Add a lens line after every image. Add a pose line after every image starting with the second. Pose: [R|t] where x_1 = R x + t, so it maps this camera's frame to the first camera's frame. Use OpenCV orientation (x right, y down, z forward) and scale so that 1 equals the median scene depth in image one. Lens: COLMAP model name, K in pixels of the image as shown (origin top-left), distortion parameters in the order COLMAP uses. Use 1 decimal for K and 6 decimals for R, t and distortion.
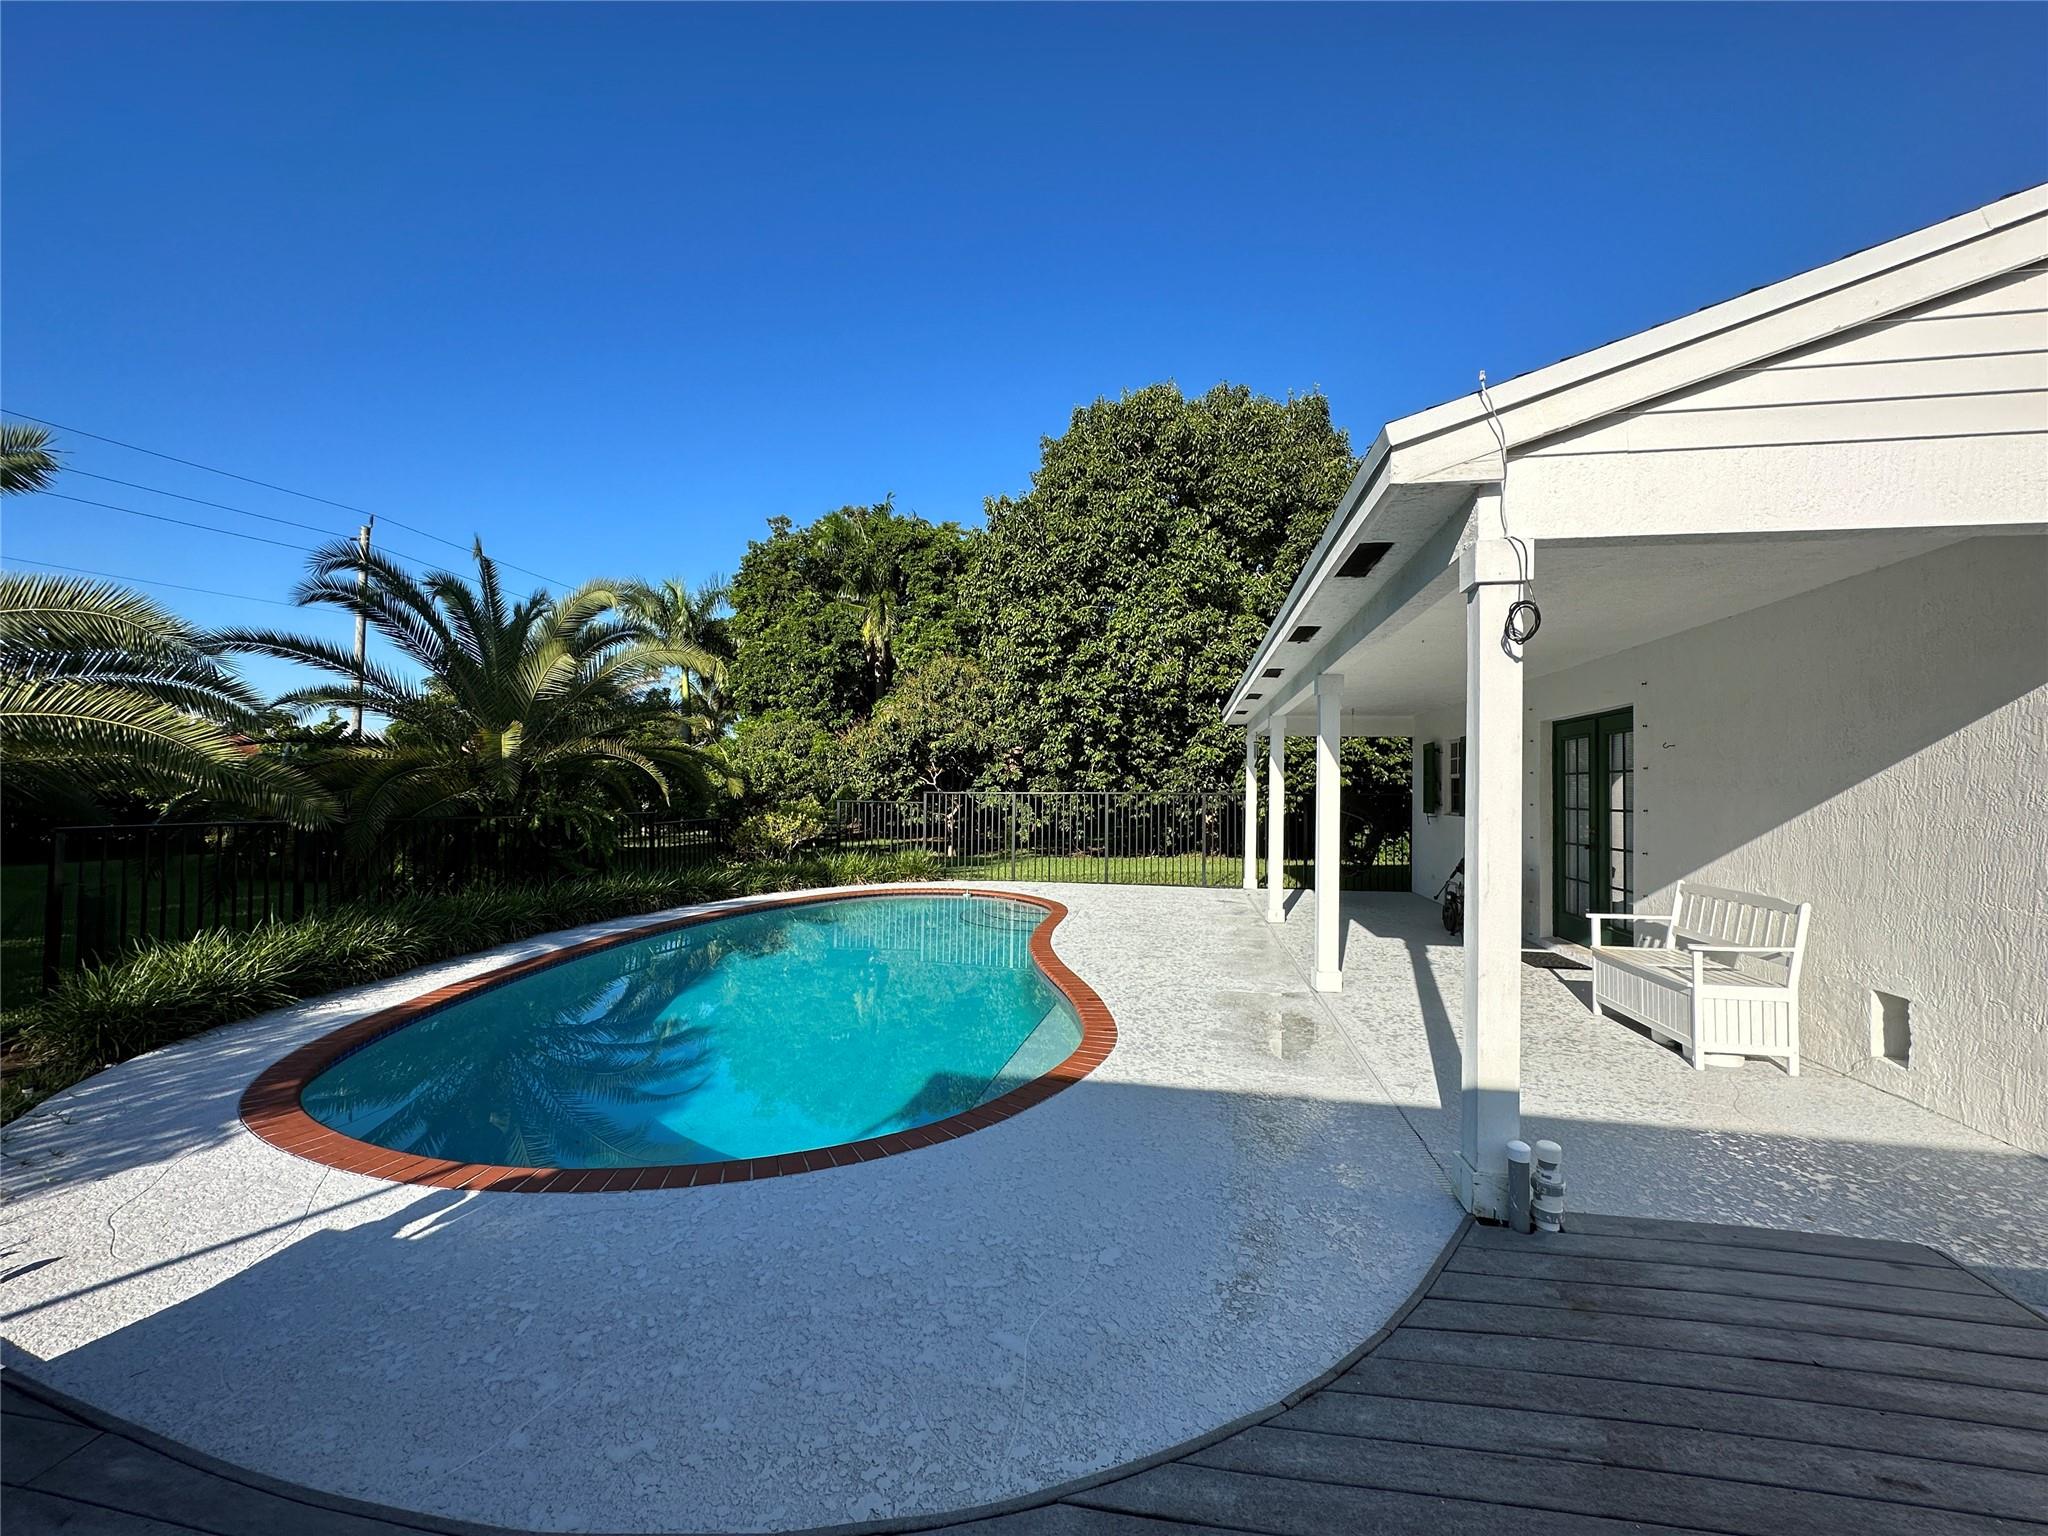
lens RADIAL K [[813.8, 0, 1024.7], [0, 813.8, 780.5], [0, 0, 1]] dist [0.002033, -0.002384]
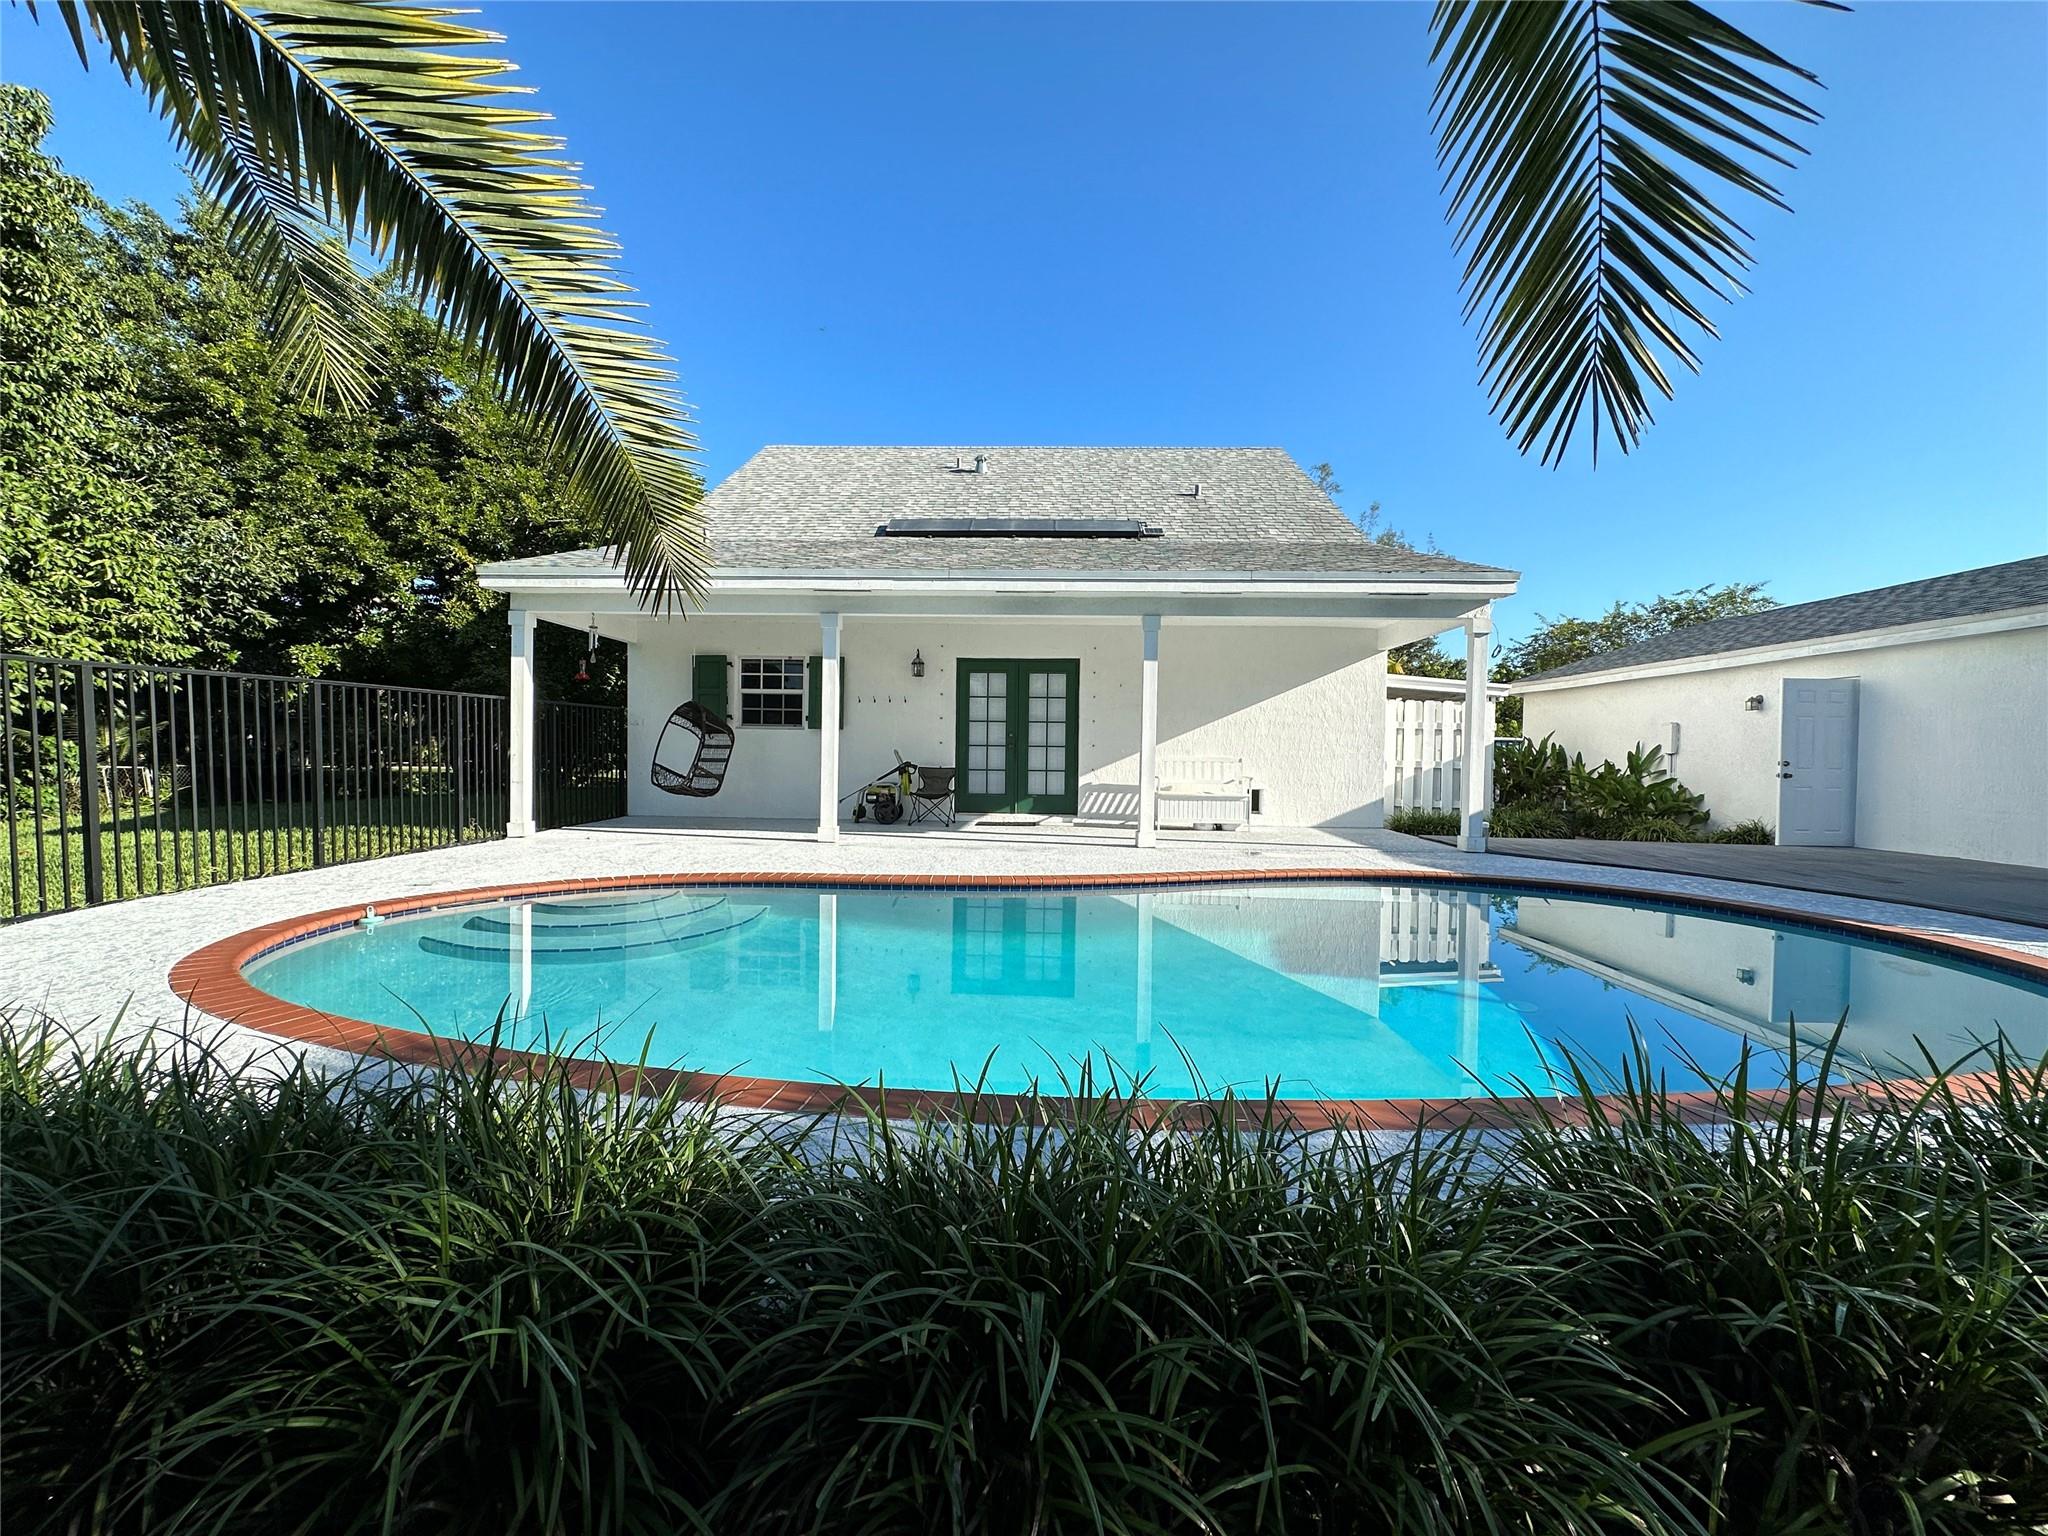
lens RADIAL K [[813.8, 0, 1024.6], [0, 813.8, 768.0], [0, 0, 1]] dist [0.002033, -0.002384]
pose [[-0.133882, -0.034307, 0.990403, -0.574079], [-0.027767, 0.999138, 0.030856, 0.052097], [-0.990608, -0.023369, -0.134719, 0.852959]]
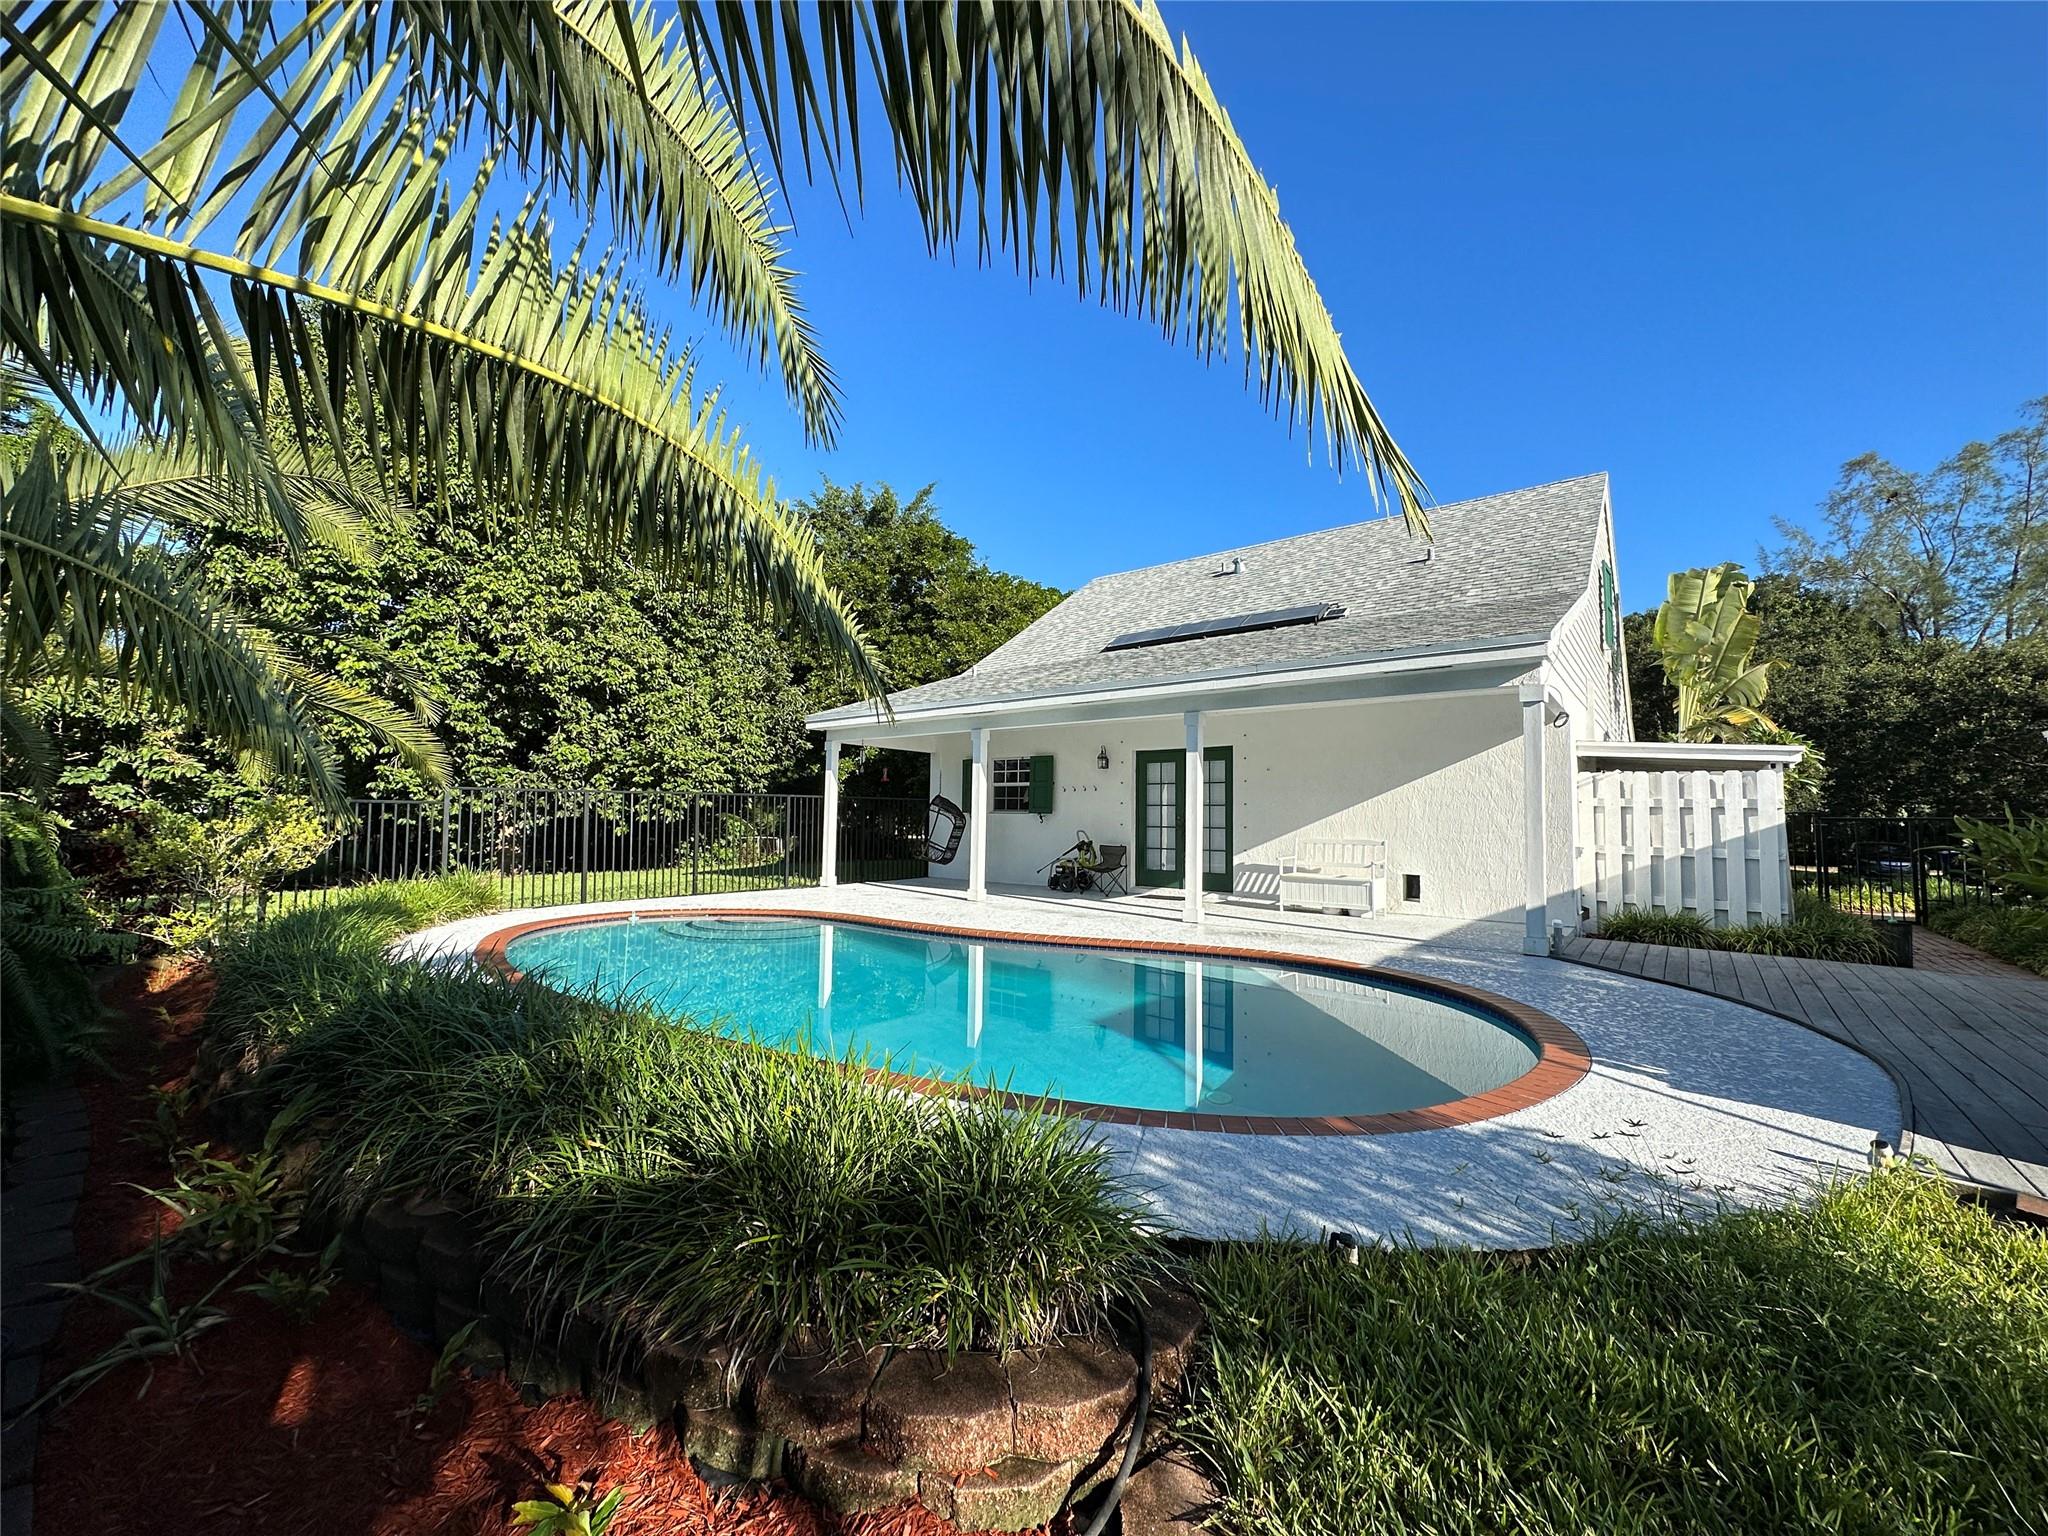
lens RADIAL K [[813.8, 0, 1025.5], [0, 813.8, 774.6], [0, 0, 1]] dist [0.002033, -0.002384]
pose [[0.490492, 0.043387, 0.870365, -0.658387], [-0.018778, 0.999054, -0.039220, 0.030598], [-0.871244, 0.002894, 0.490842, 0.331916]]
